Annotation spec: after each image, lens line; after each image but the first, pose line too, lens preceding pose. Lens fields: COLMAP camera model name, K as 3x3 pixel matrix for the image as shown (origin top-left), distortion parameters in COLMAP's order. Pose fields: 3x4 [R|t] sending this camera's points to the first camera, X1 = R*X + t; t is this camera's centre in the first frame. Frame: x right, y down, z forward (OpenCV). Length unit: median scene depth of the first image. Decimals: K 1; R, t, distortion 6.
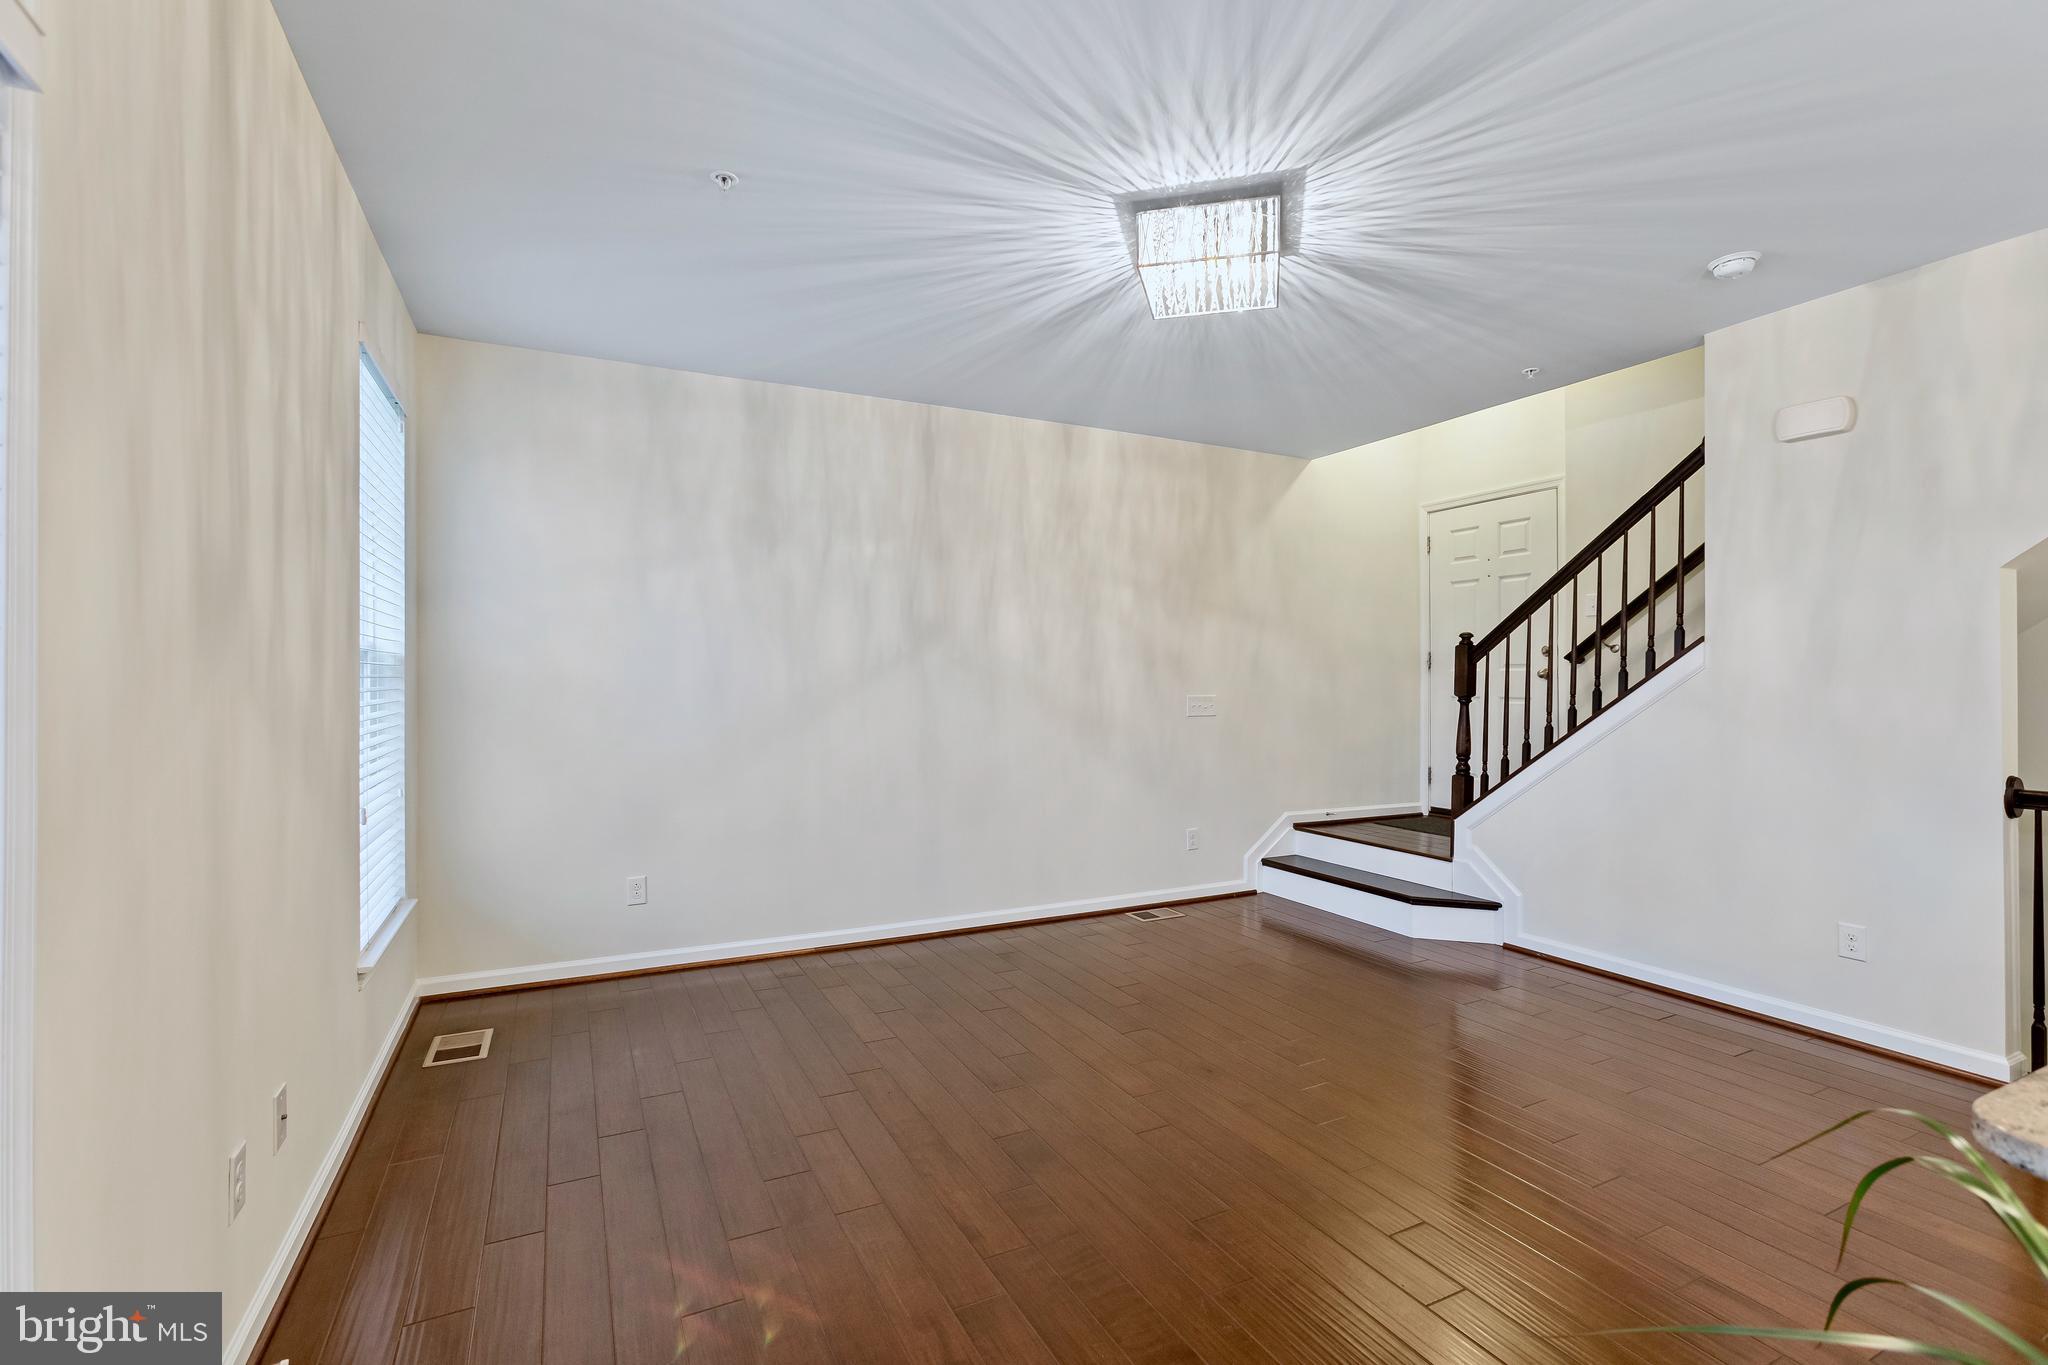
lens RADIAL K [[935.9, 0, 1031.8], [0, 935.9, 690.7], [0, 0, 1]] dist [-0.011807, 0.008690]
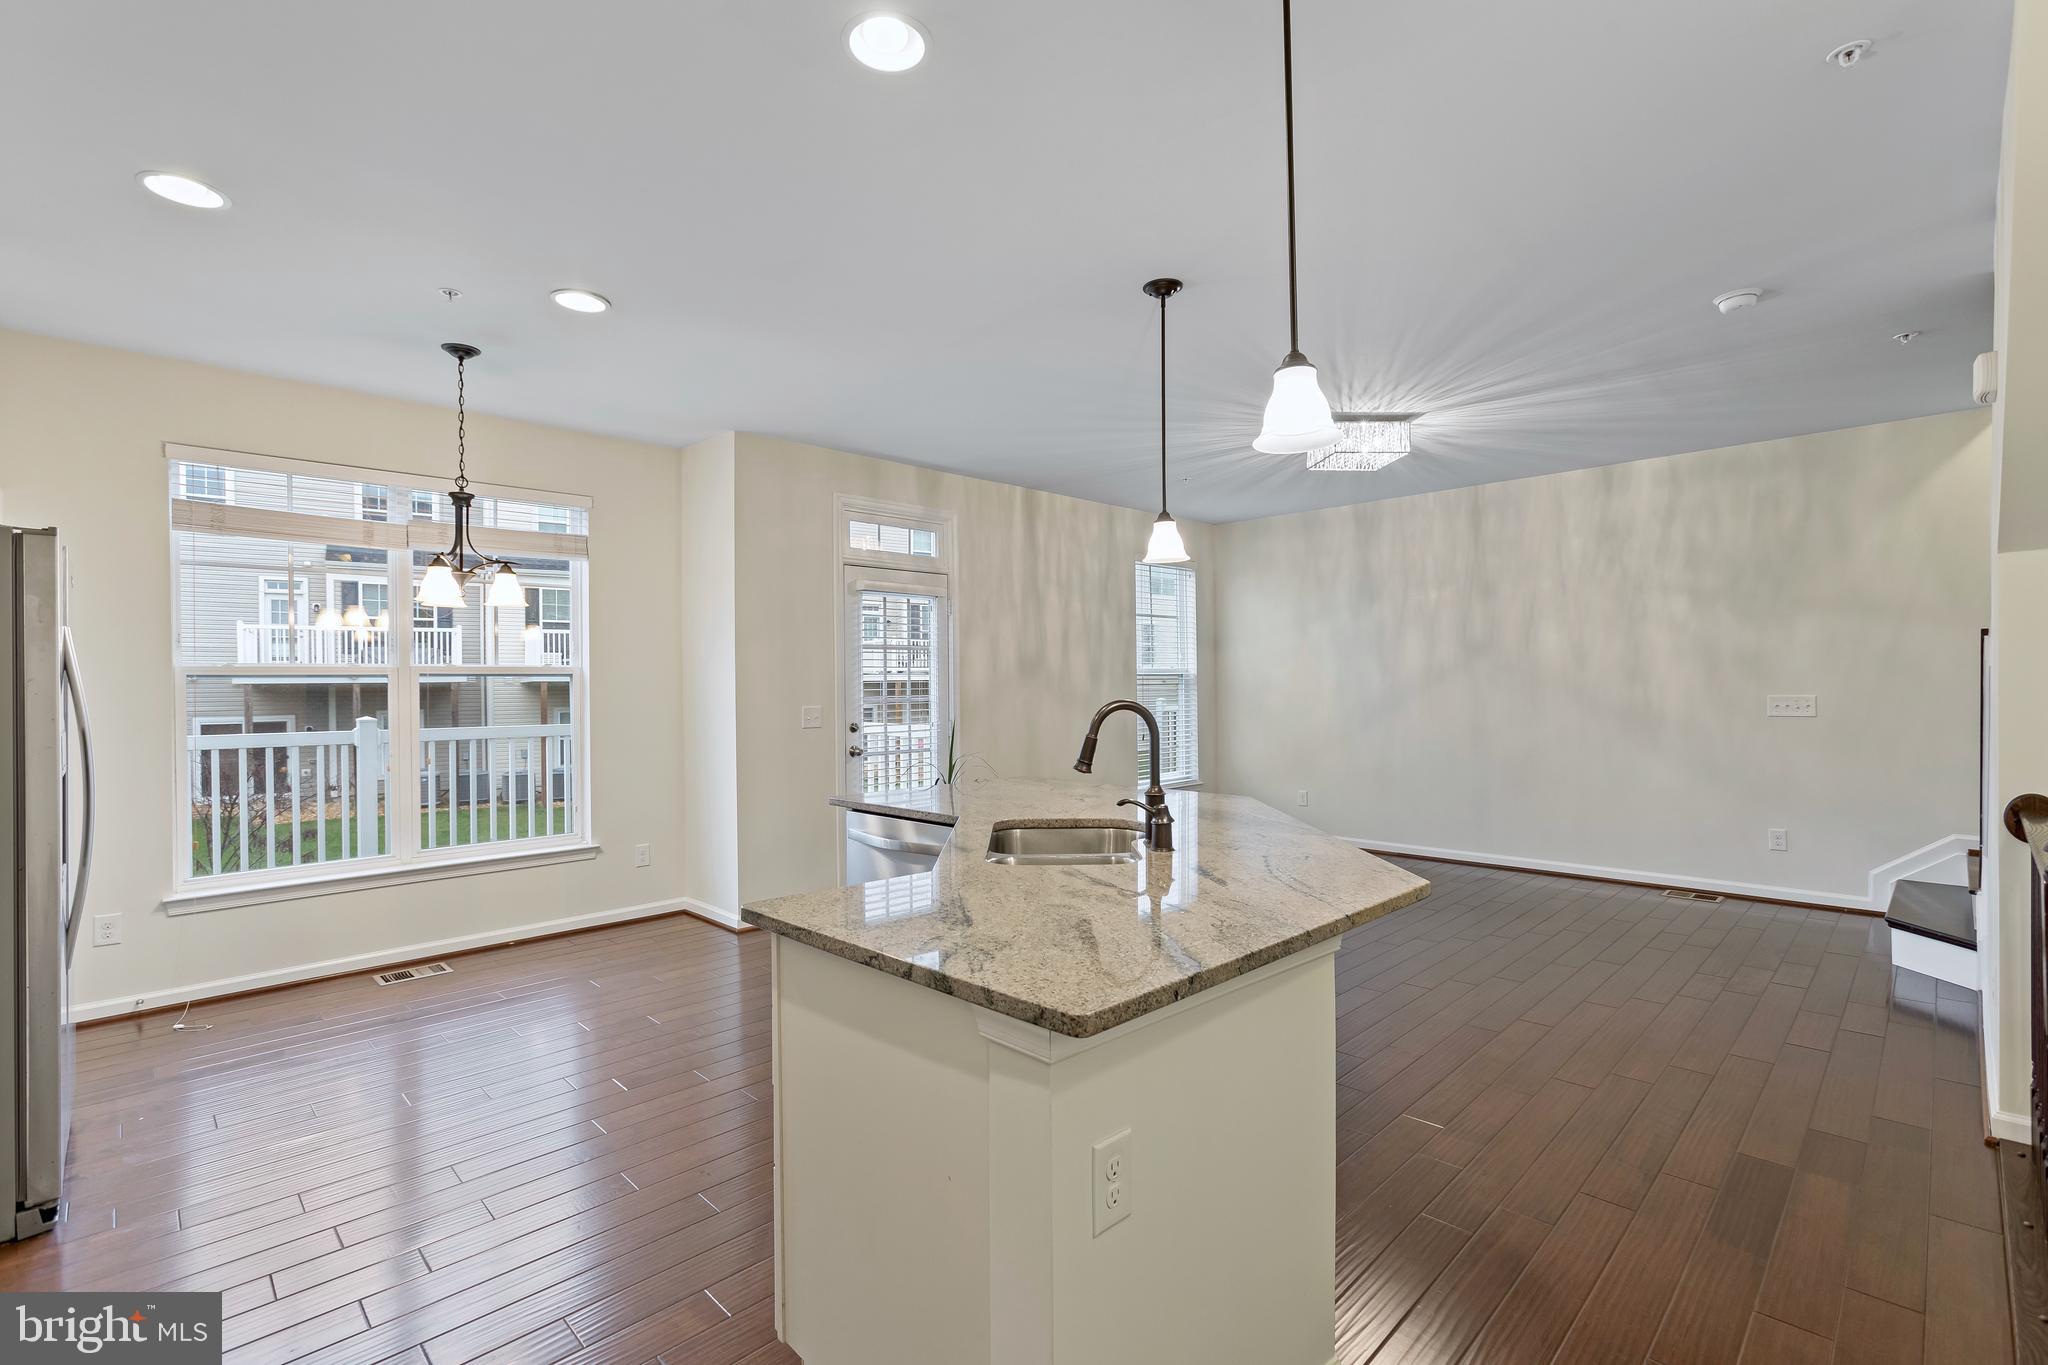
lens RADIAL K [[935.9, 0, 1026.1], [0, 935.9, 682.4], [0, 0, 1]] dist [-0.011807, 0.008690]
pose [[0.324494, -0.004993, -0.945875, 0.932916], [-0.000071, 0.999986, -0.005303, -0.003566], [0.945888, 0.001788, 0.324489, -0.085873]]
